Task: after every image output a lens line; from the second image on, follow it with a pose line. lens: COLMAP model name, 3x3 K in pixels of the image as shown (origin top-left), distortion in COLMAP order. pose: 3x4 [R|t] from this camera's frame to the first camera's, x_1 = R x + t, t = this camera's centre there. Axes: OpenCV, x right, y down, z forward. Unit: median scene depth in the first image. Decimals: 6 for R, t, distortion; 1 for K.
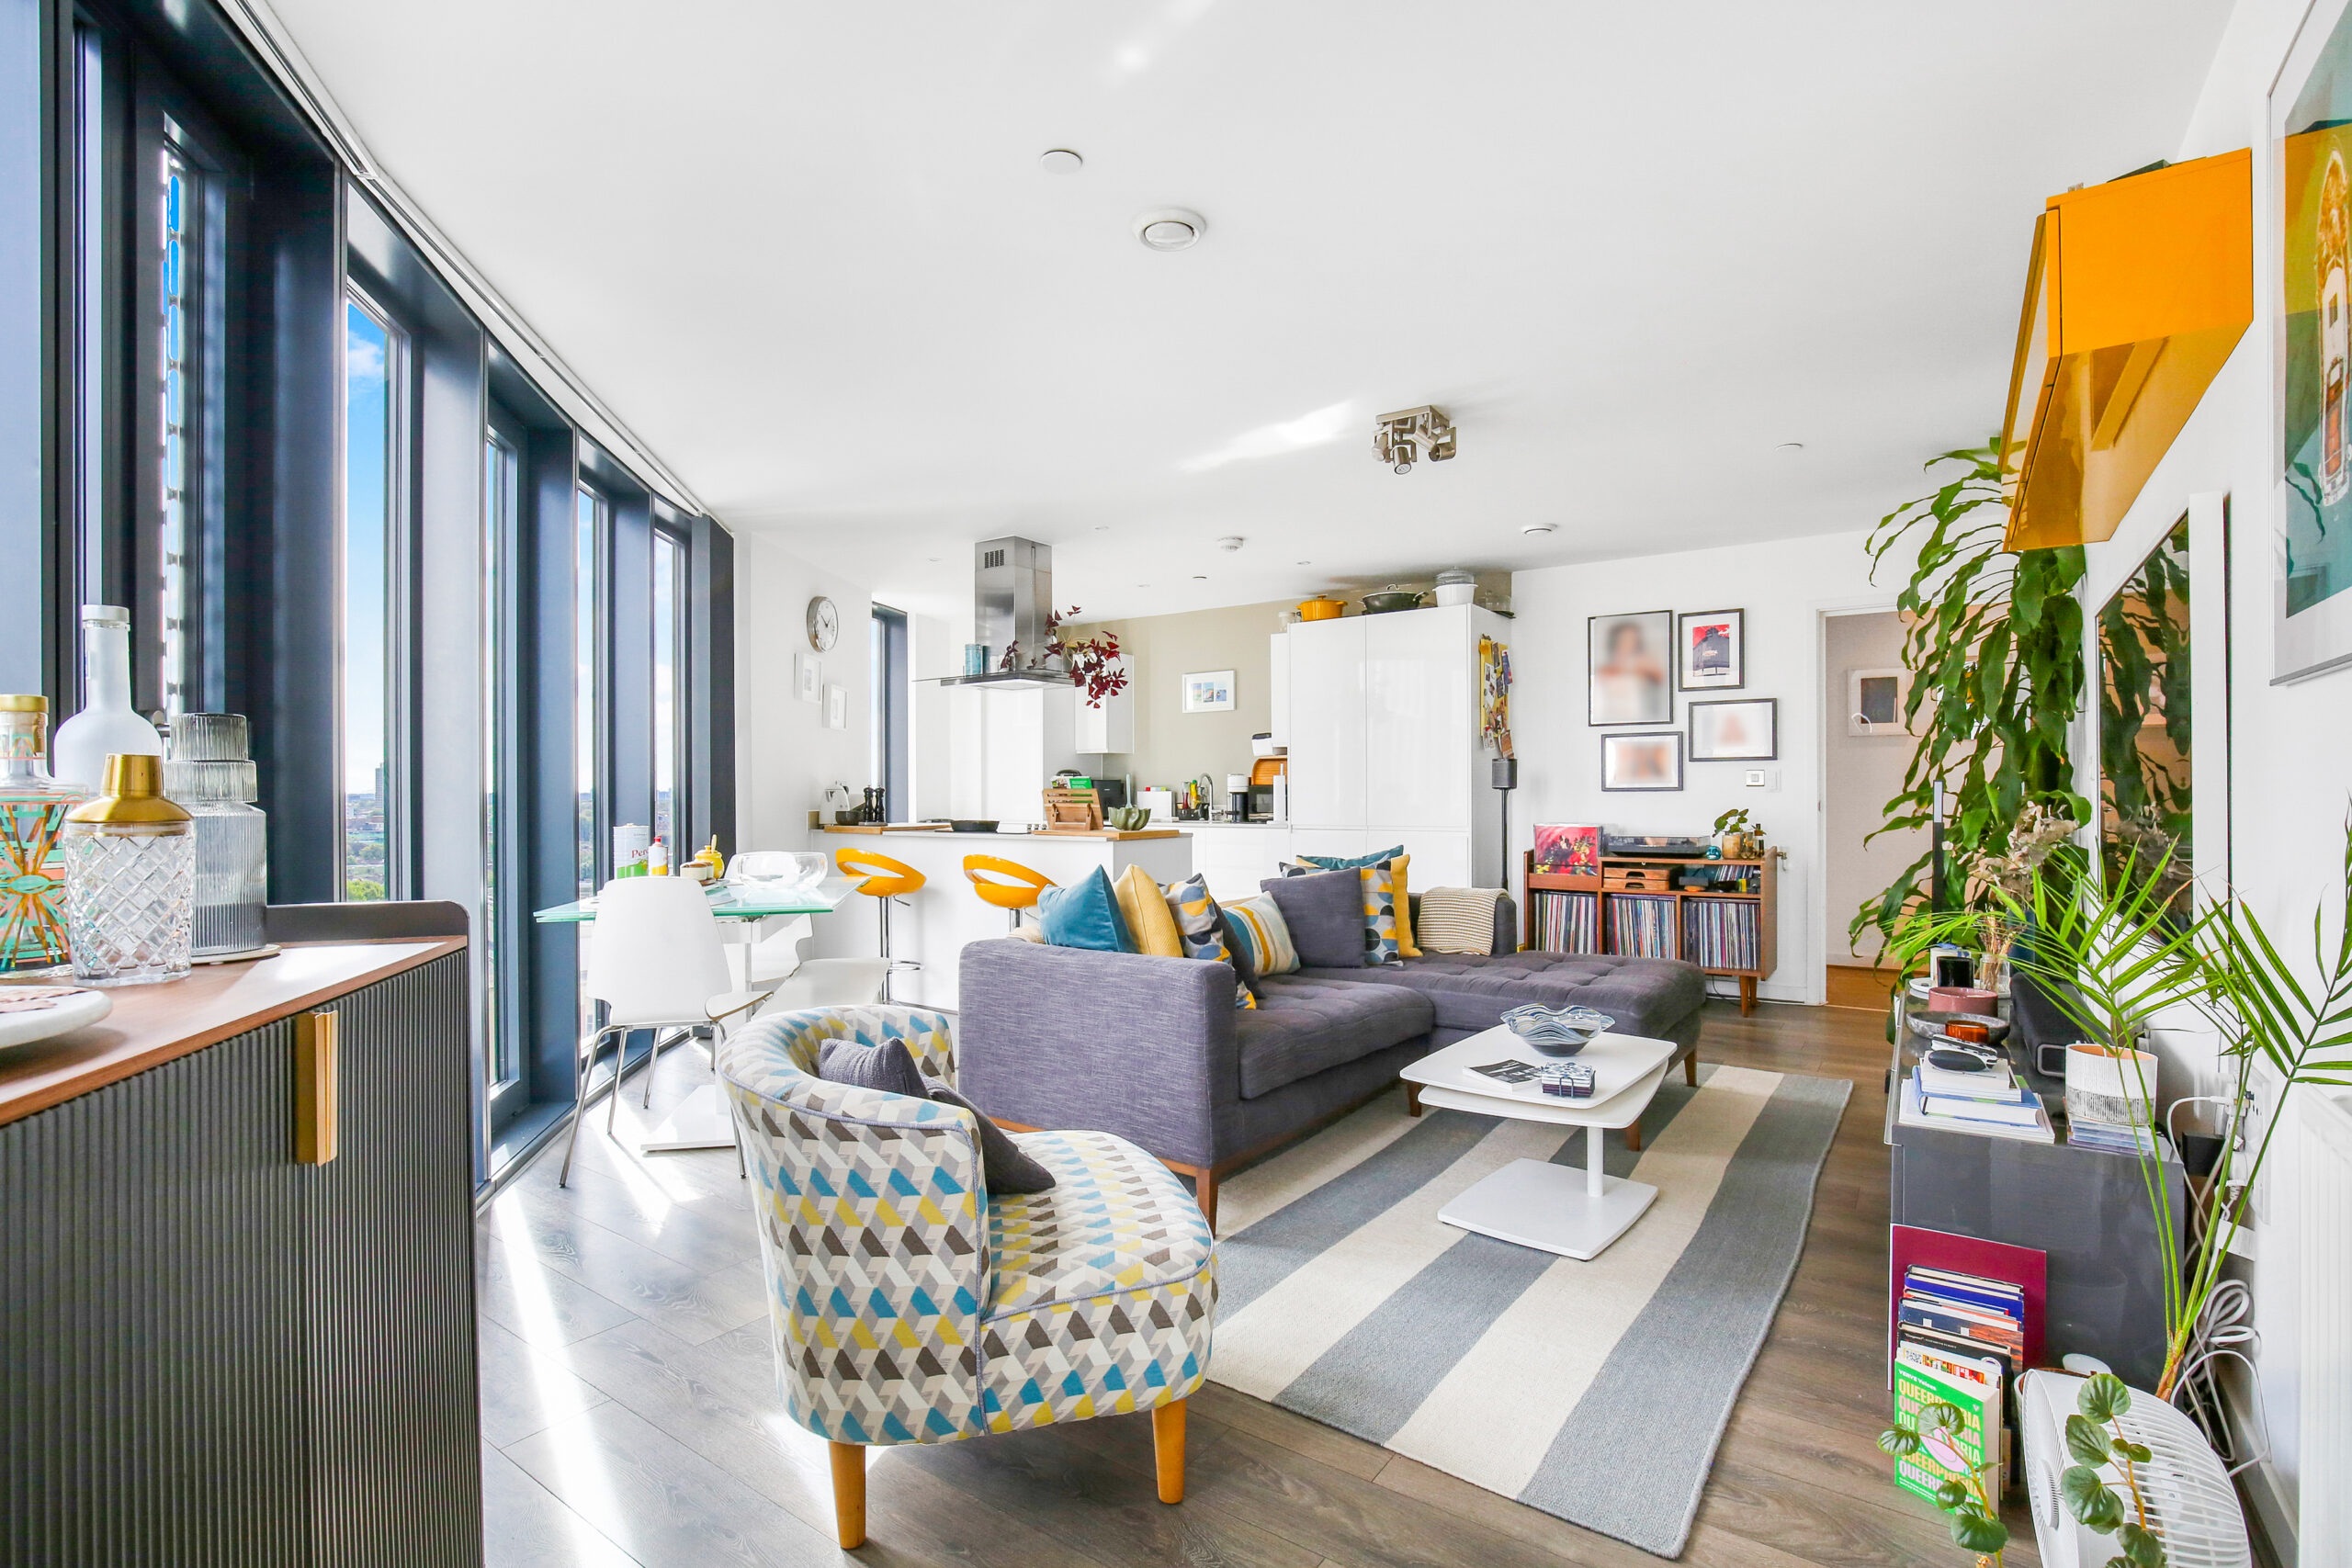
lens RADIAL K [[1102.4, 0, 1188.7], [0, 1102.4, 794.0], [0, 0, 1]] dist [-0.039314, 0.009556]
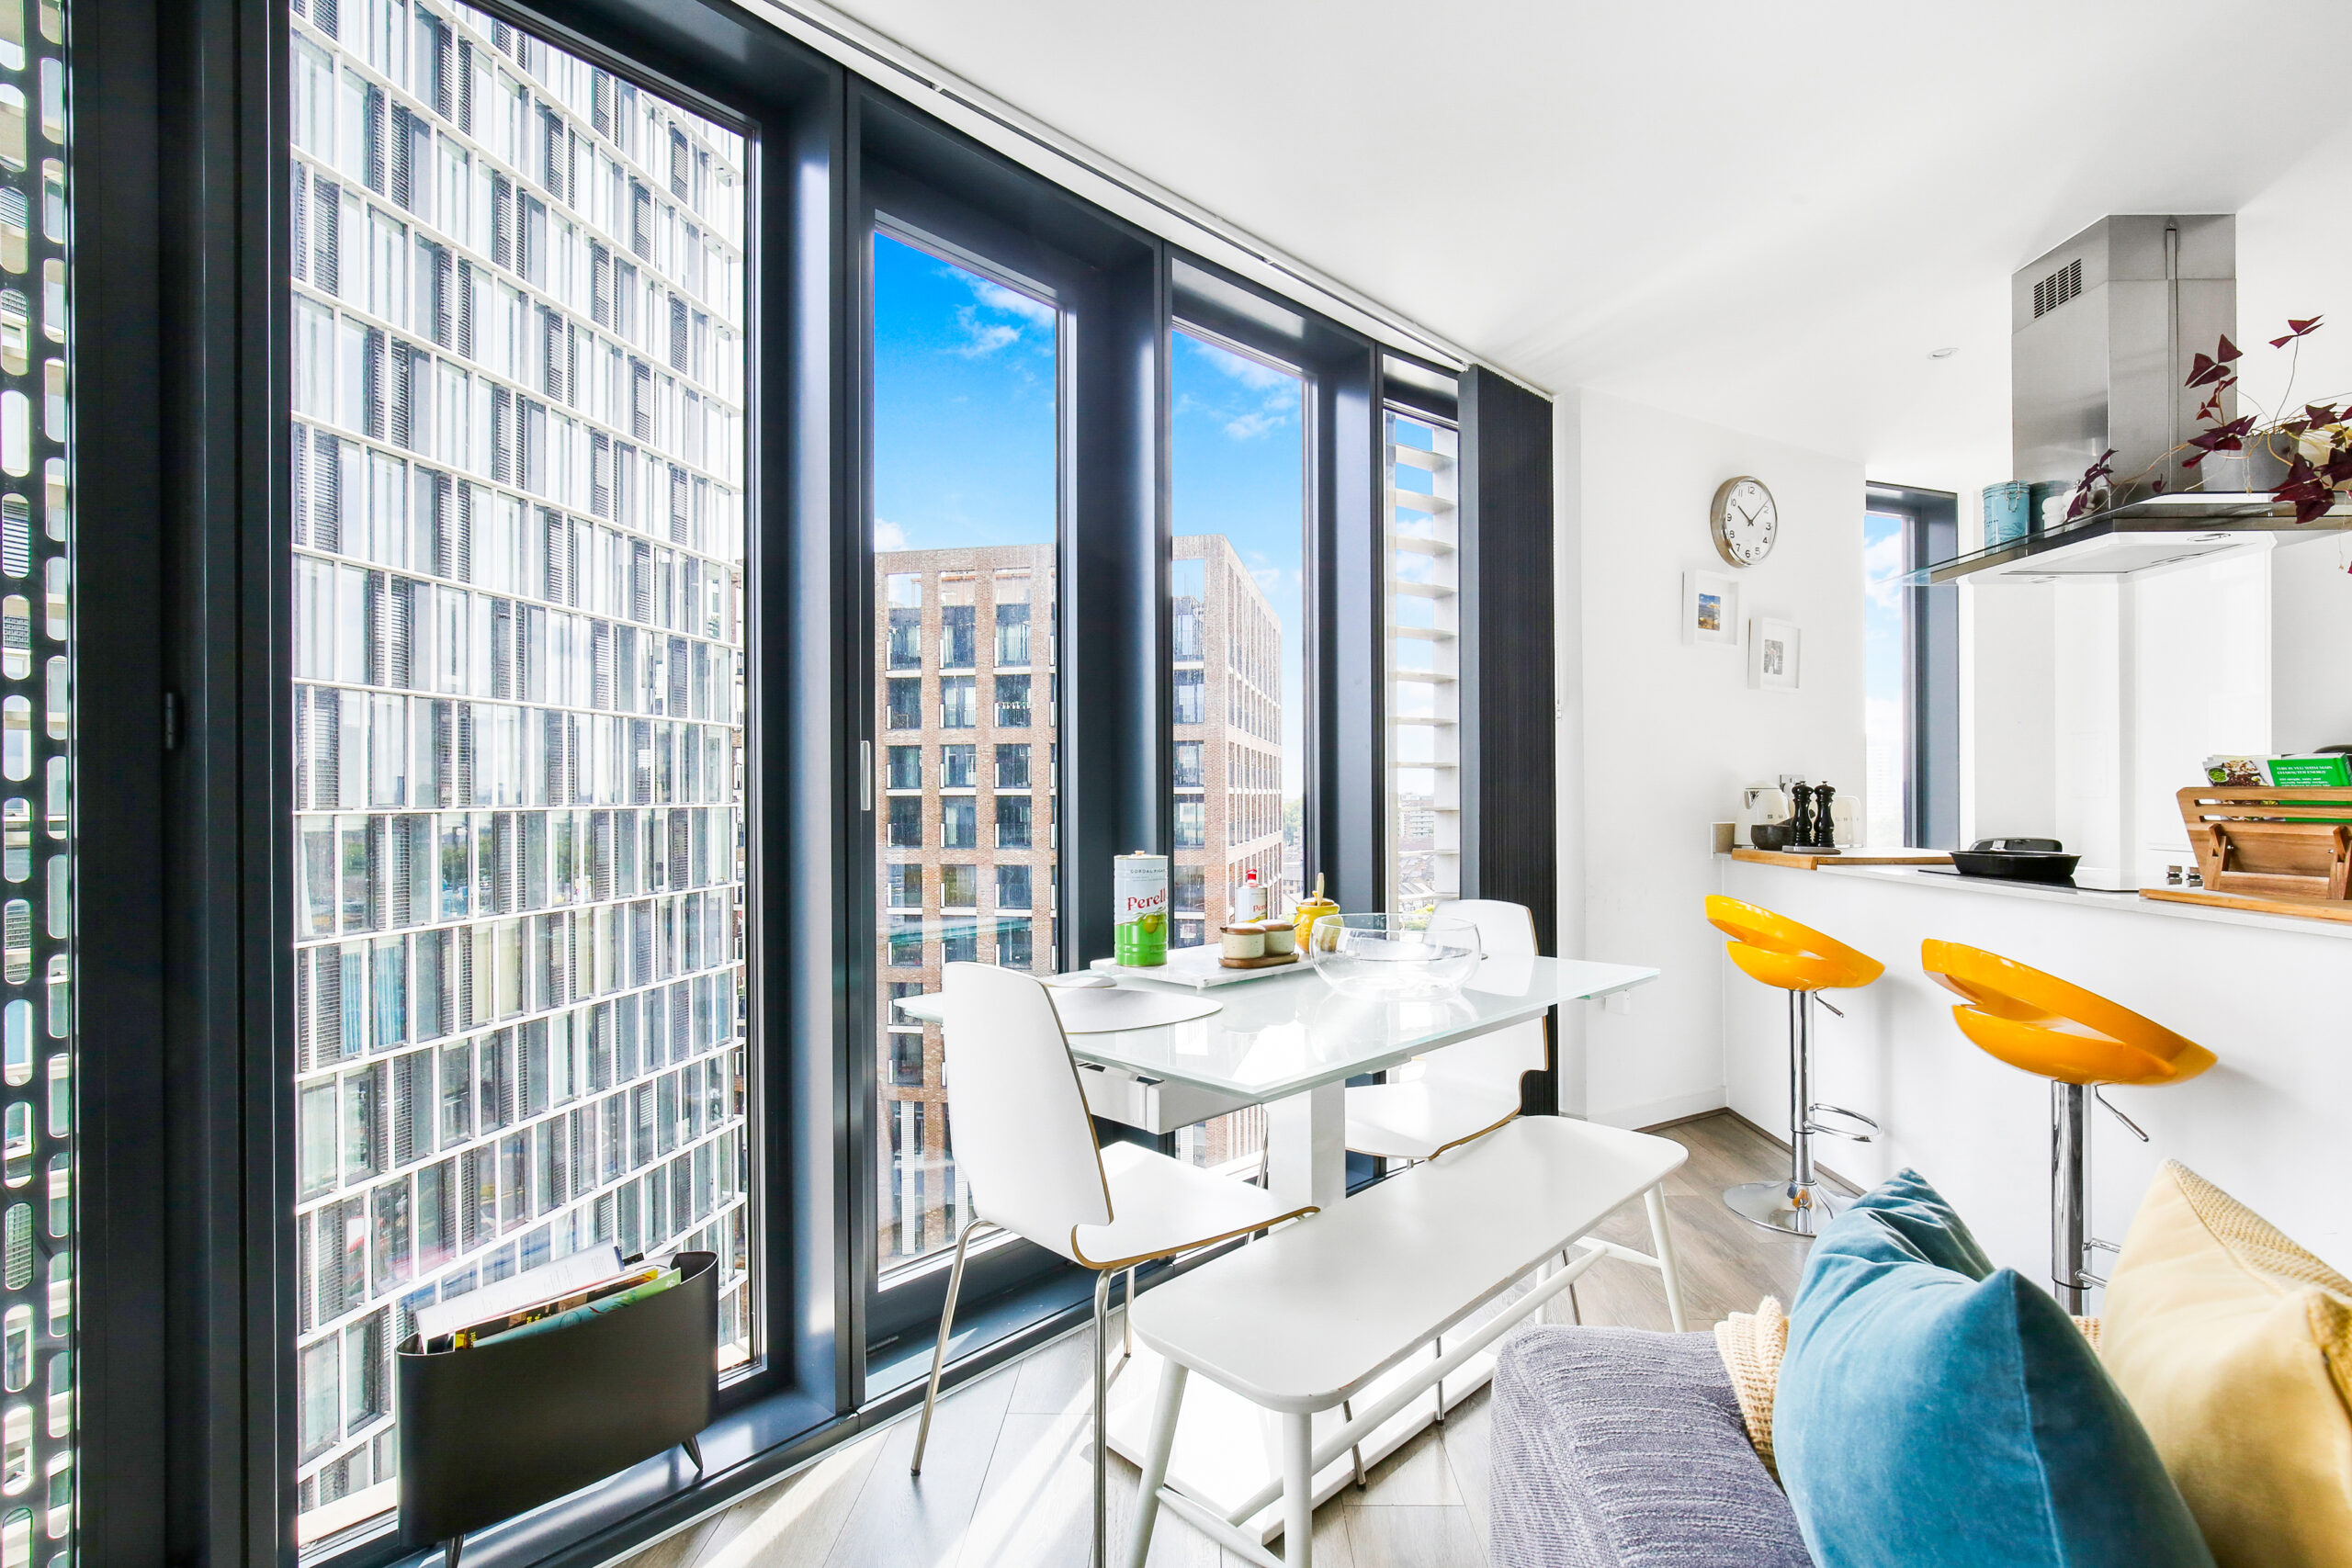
lens RADIAL K [[1070.8, 0, 1182.7], [0, 1070.8, 786.6], [0, 0, 1]] dist [-0.004345, -0.000251]
pose [[0.564237, -0.004608, -0.825600, -0.014215], [-0.000165, 0.999984, -0.005695, -0.001795], [0.825613, 0.003350, 0.564227, 0.412396]]
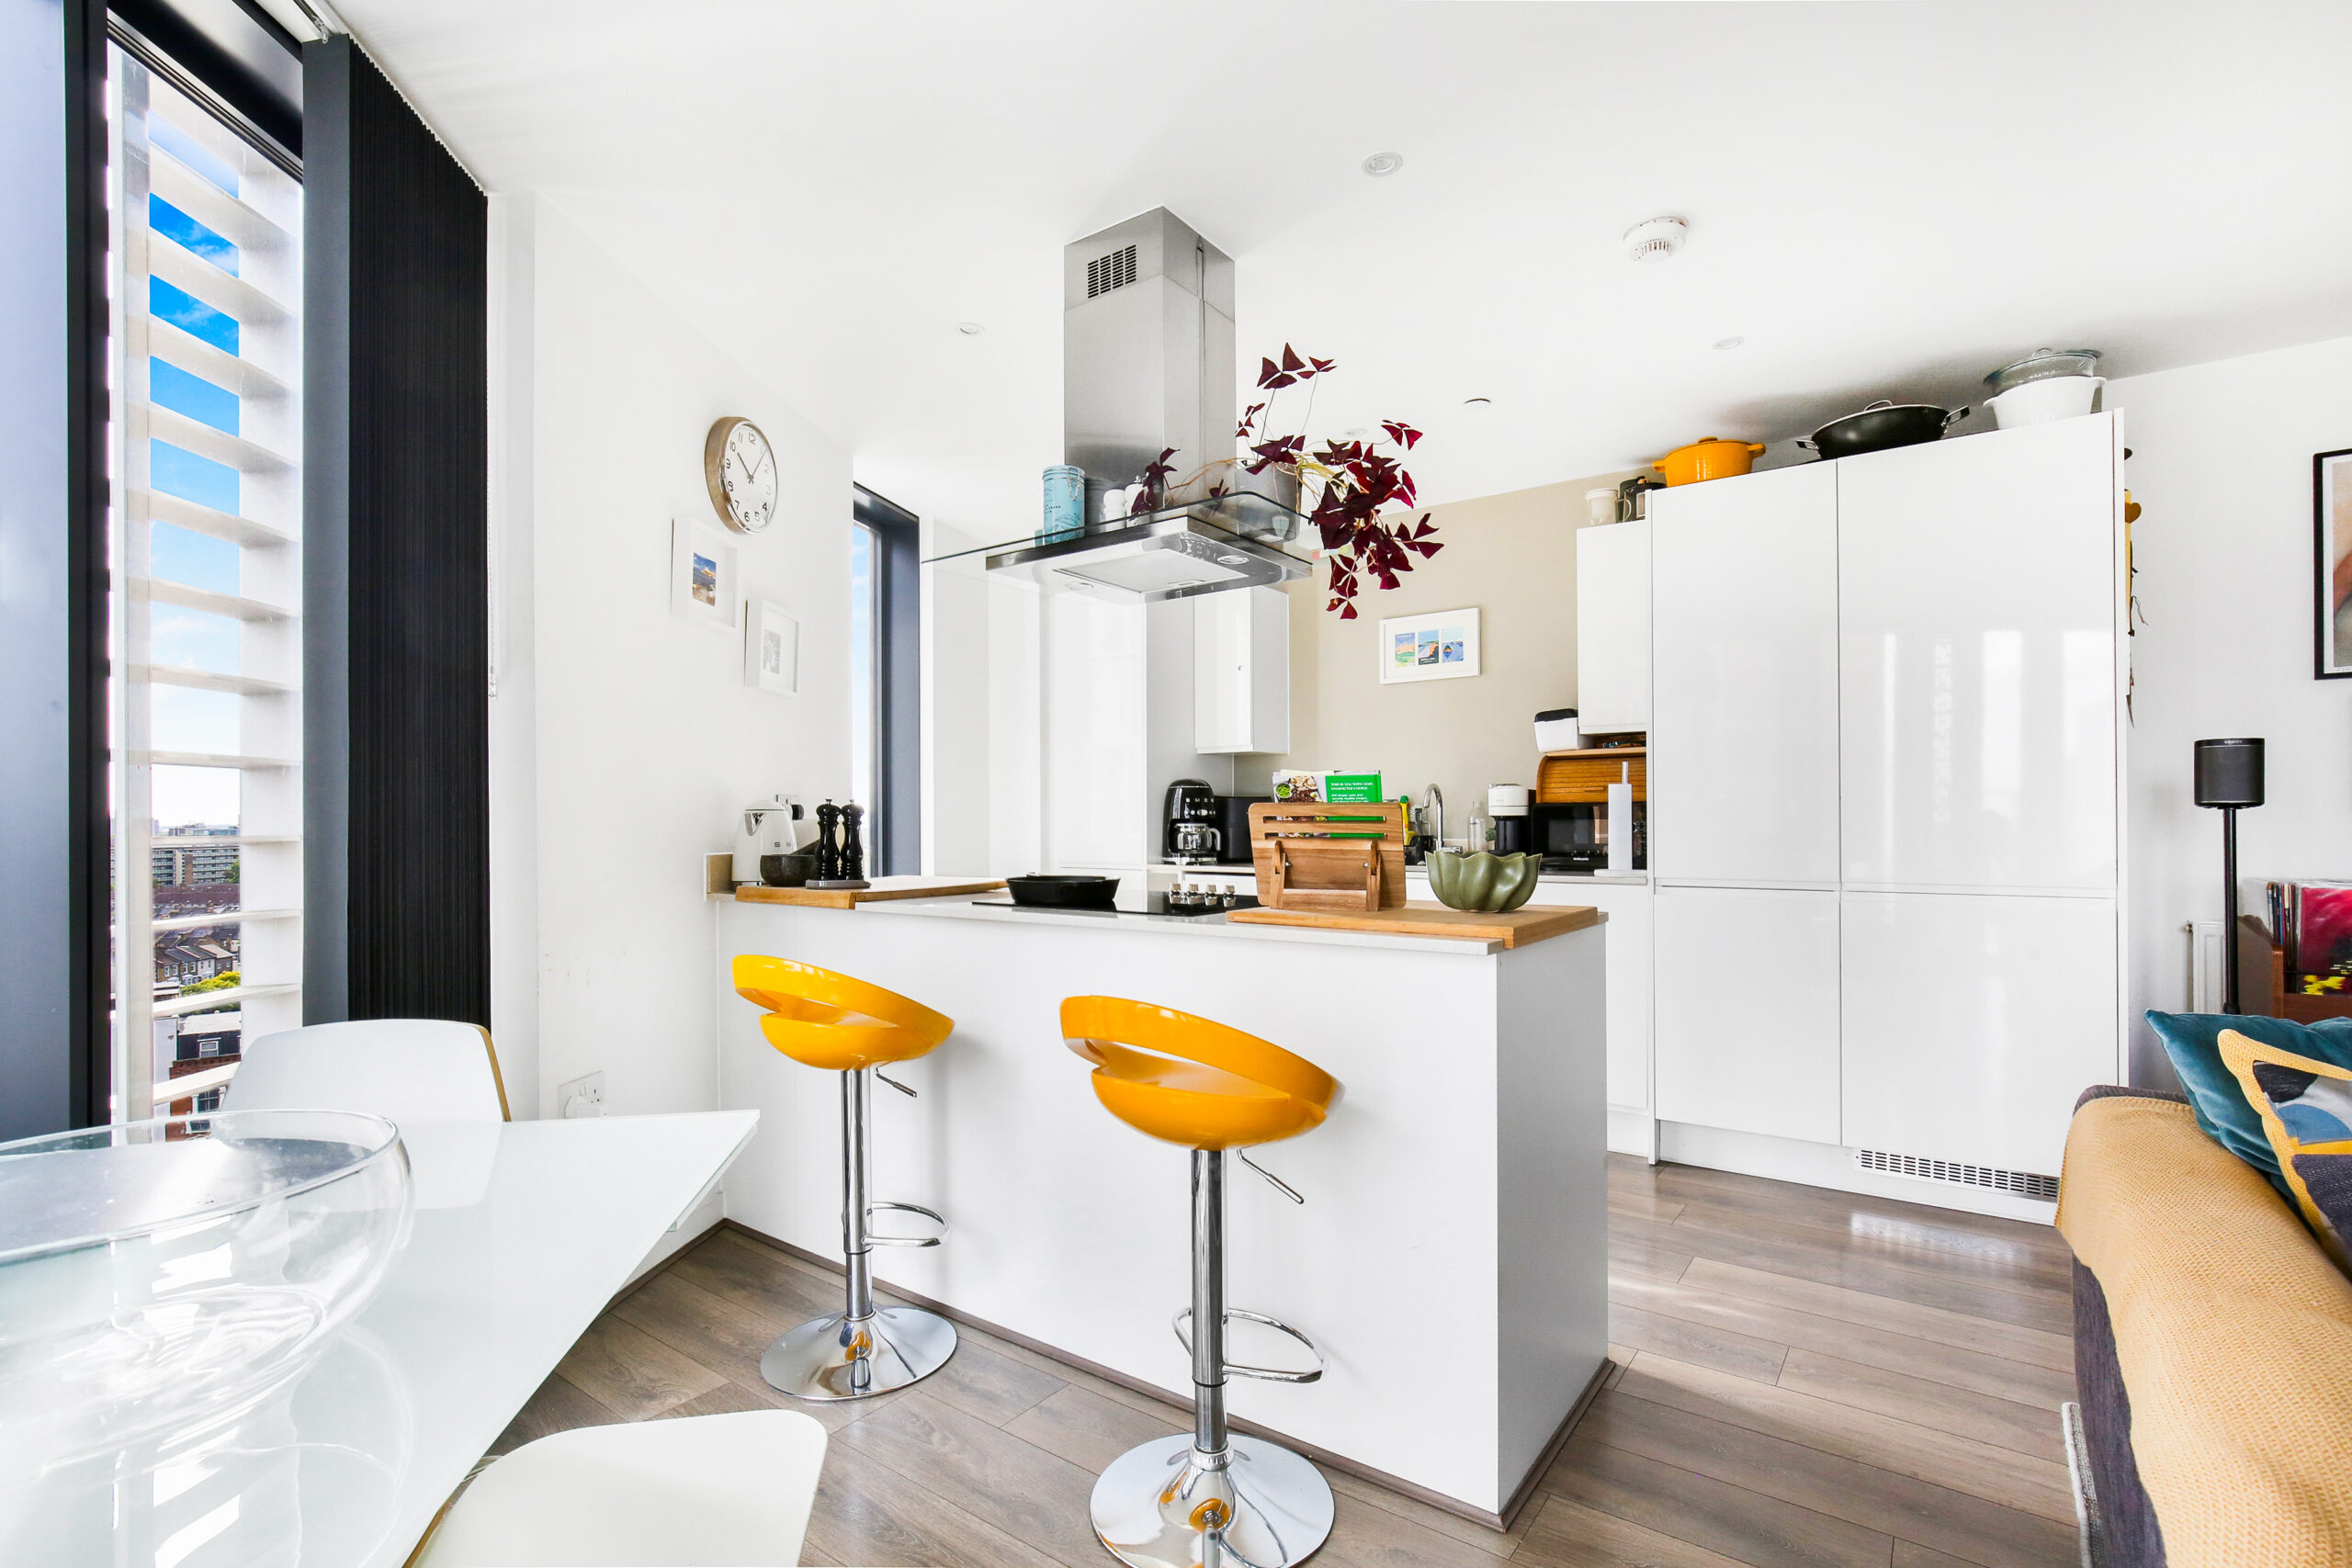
lens RADIAL K [[1077.2, 0, 1184.0], [0, 1077.2, 818.5], [0, 0, 1]] dist [-0.001383, 0.000357]
pose [[0.999866, -0.001672, -0.016275, -0.131759], [0.001570, 0.999979, -0.006290, 0.003171], [0.016285, 0.006263, 0.999848, 0.537934]]
